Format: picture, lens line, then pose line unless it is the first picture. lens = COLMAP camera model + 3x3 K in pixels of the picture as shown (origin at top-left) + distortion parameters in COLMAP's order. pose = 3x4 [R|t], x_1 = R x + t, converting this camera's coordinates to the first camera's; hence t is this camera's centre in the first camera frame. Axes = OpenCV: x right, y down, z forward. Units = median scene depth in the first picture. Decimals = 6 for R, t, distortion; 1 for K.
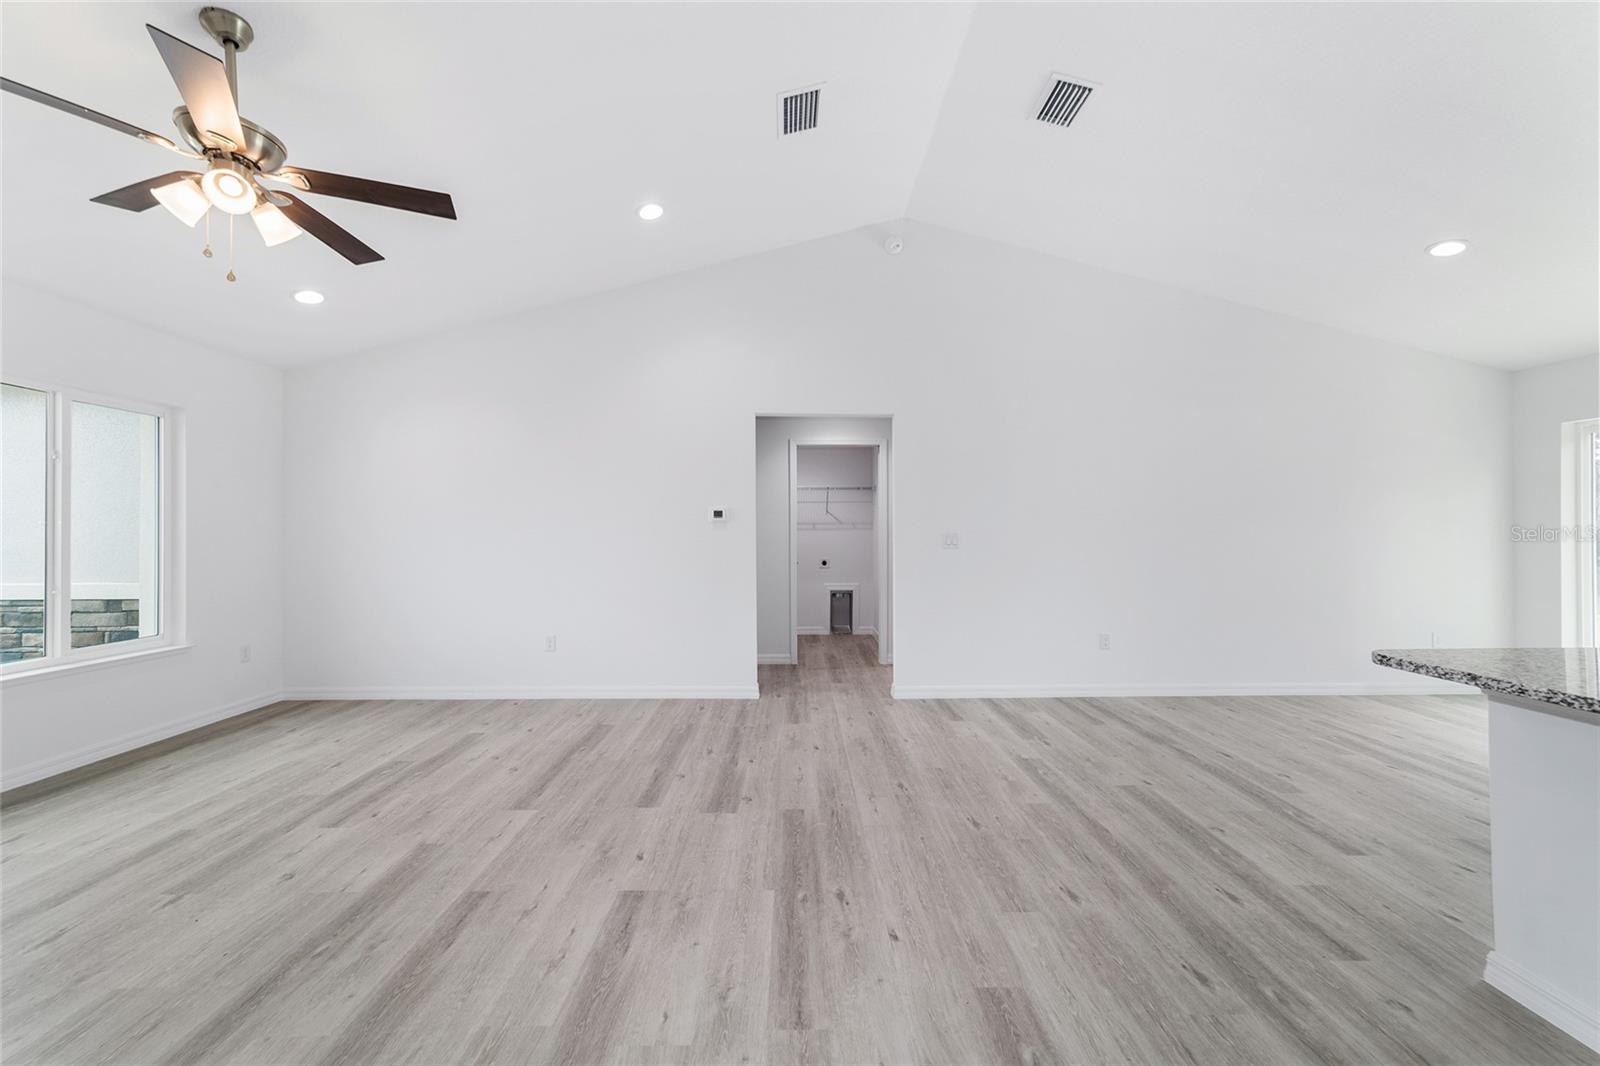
lens RADIAL K [[611.7, 0, 799.0], [0, 611.7, 530.4], [0, 0, 1]] dist [-0.017854, 0.007813]
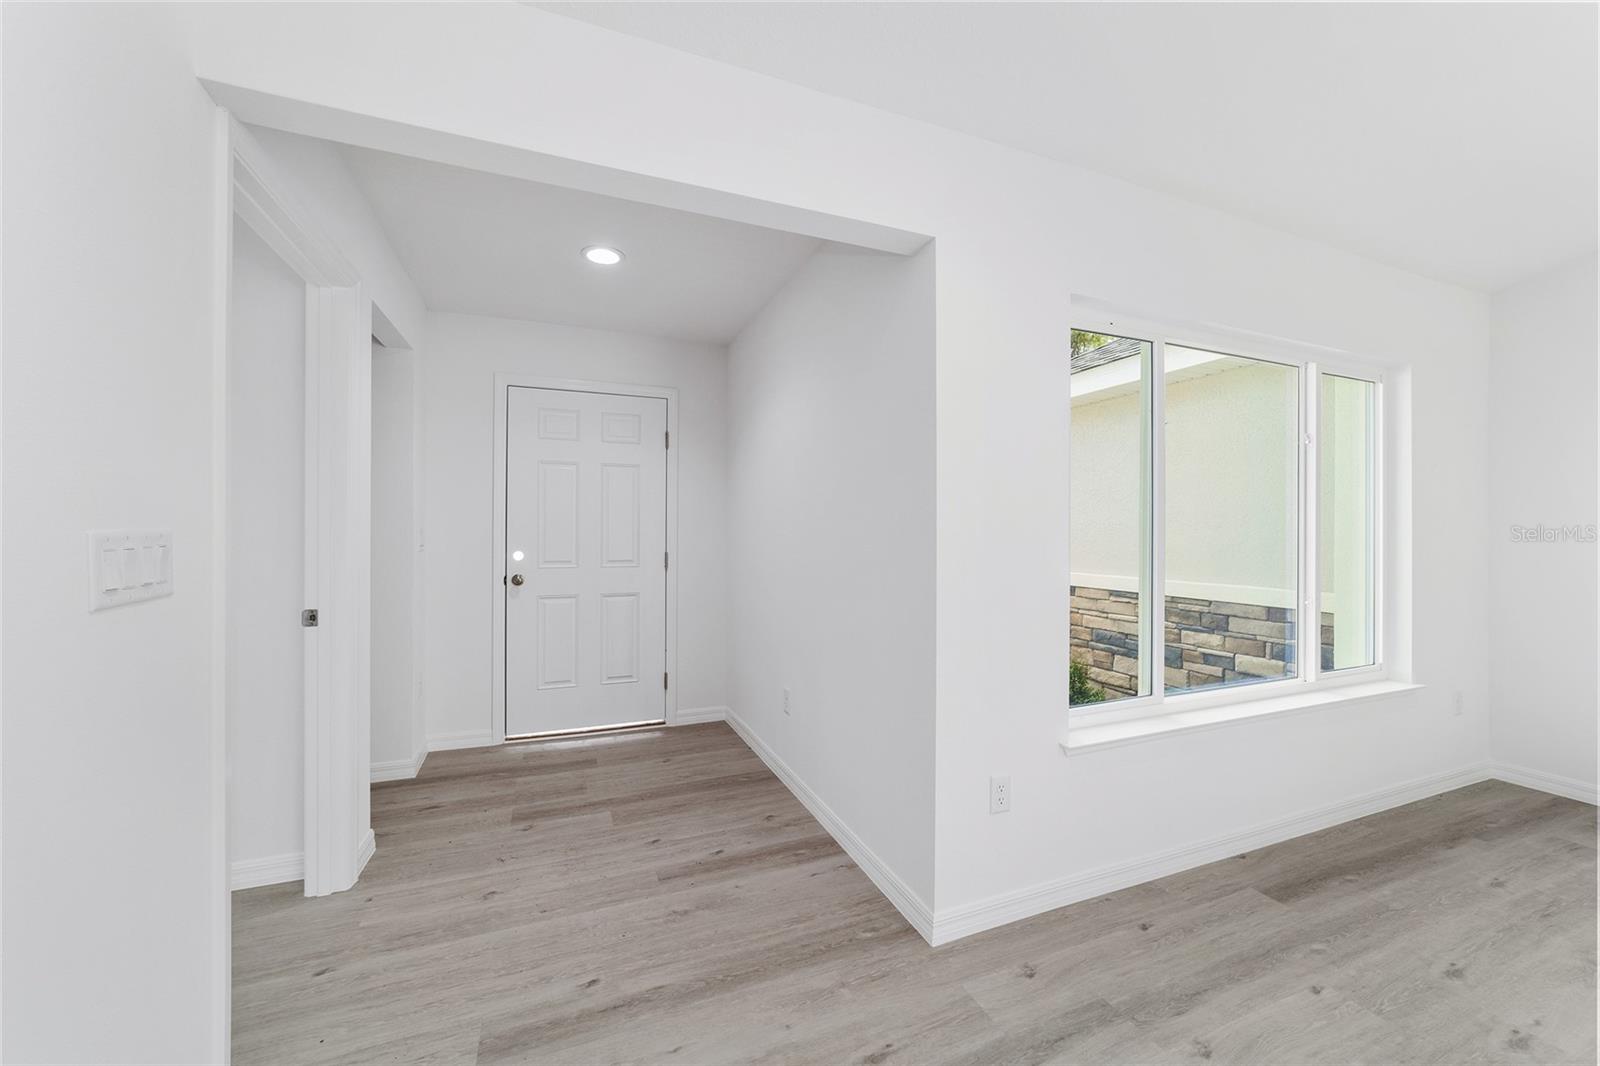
lens RADIAL K [[611.7, 0, 799.0], [0, 611.7, 530.4], [0, 0, 1]] dist [-0.017854, 0.007813]
pose [[0.366222, 0.002153, -0.930525, -0.801601], [0.001255, 0.999995, 0.002808, -0.002087], [0.930527, -0.002196, 0.366217, 0.039617]]
